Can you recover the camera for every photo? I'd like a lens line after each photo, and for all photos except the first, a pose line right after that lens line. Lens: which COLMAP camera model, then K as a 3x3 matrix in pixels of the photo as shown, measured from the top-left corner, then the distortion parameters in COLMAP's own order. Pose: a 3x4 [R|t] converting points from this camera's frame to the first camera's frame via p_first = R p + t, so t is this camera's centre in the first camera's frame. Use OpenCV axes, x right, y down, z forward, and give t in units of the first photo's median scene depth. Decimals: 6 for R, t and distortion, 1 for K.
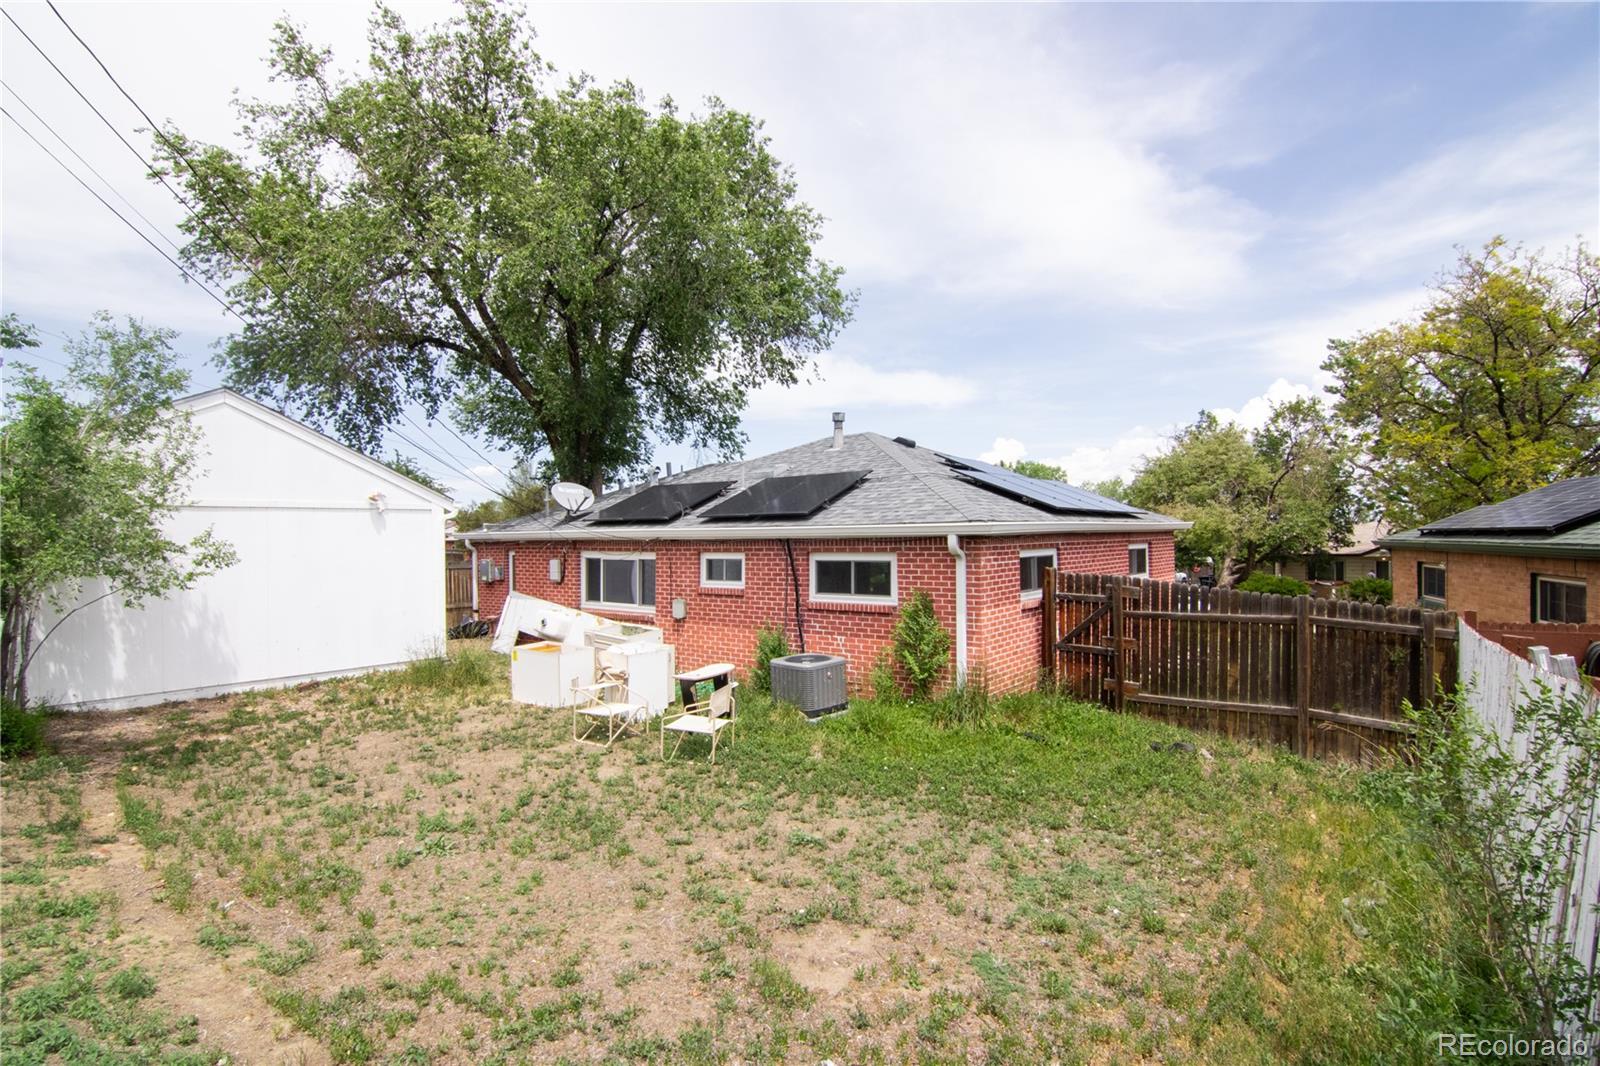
lens RADIAL K [[835.4, 0, 828.1], [0, 835.4, 547.3], [0, 0, 1]] dist [0.002988, -0.016072]
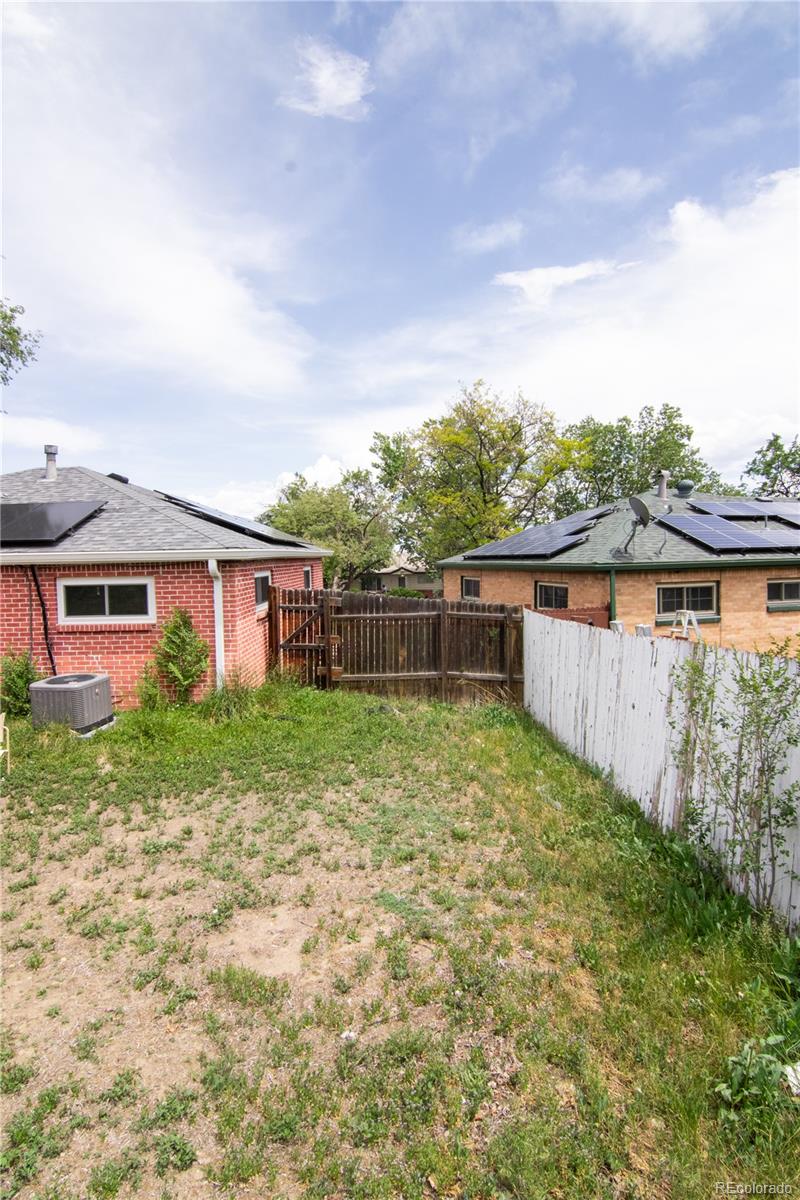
lens RADIAL K [[626.5, 0, 419.5], [0, 626.5, 600.7], [0, 0, 1]] dist [0.002988, -0.016072]
pose [[0.793858, -0.043984, 0.606510, -0.148213], [0.015804, 0.998536, 0.051727, 0.001616], [-0.607898, -0.031479, 0.793391, 0.112690]]
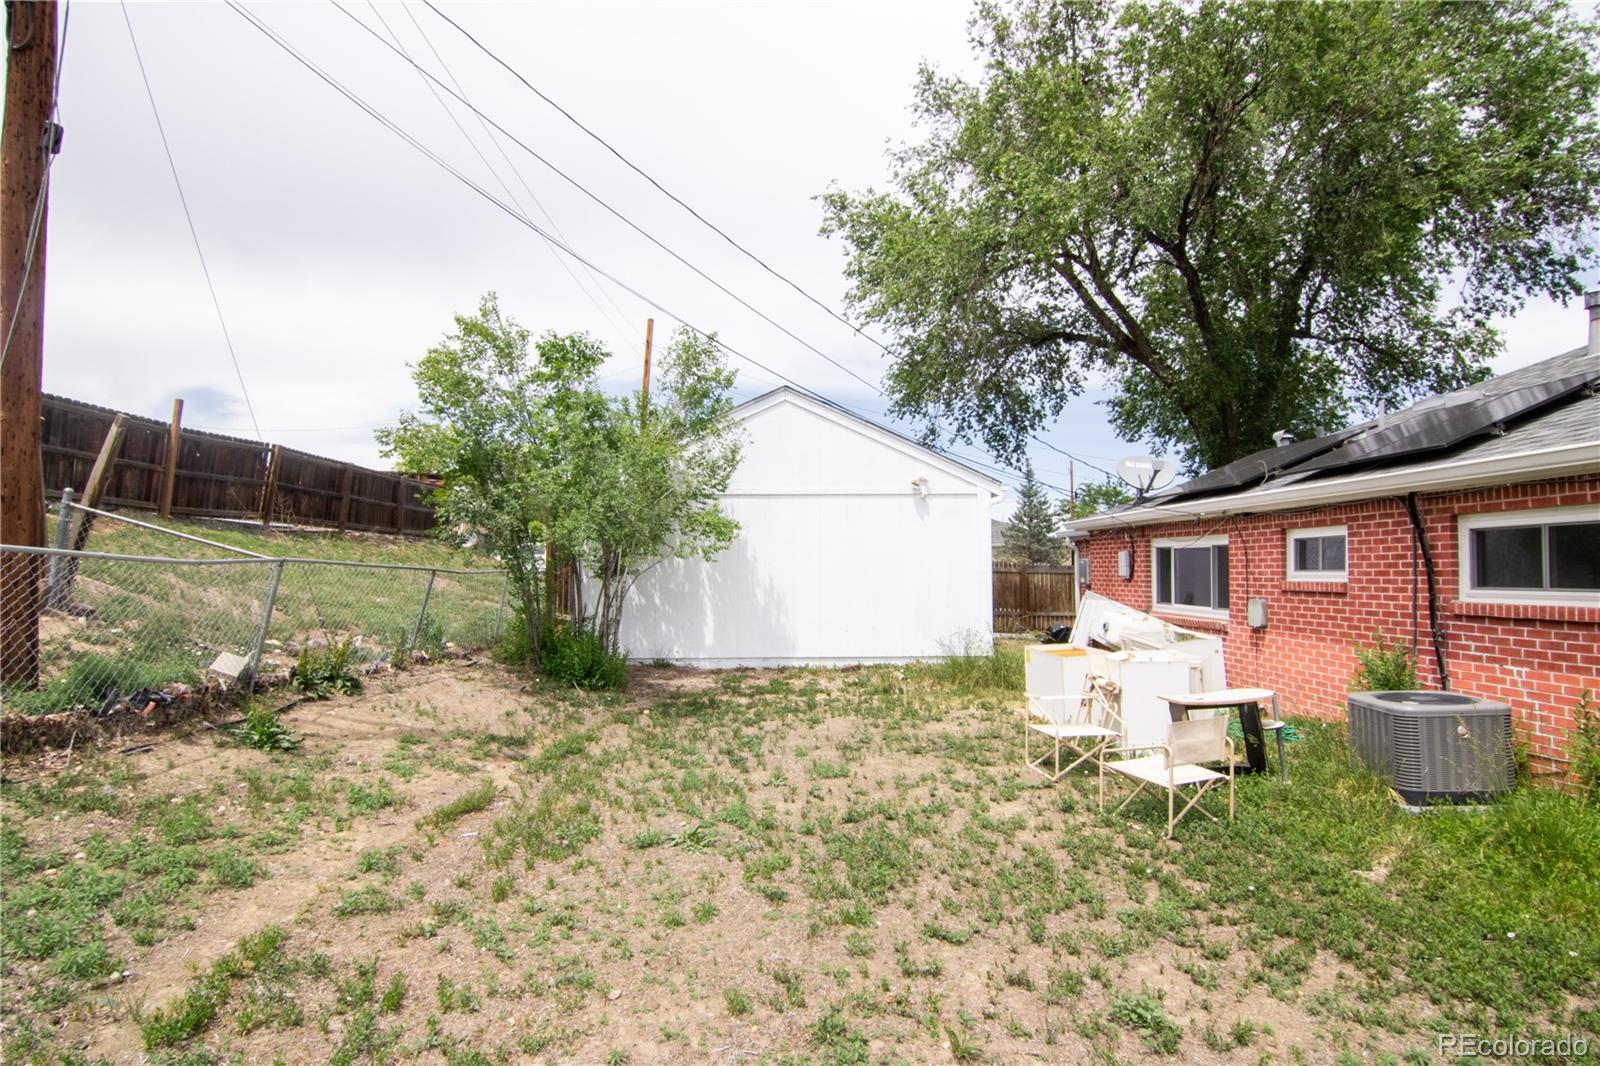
lens RADIAL K [[835.4, 0, 828.1], [0, 835.4, 547.3], [0, 0, 1]] dist [0.002988, -0.016072]
pose [[0.639055, -0.018758, -0.768933, 0.149052], [-0.016884, 0.999120, -0.038406, 0.061026], [0.768976, 0.037526, 0.638175, 0.337263]]
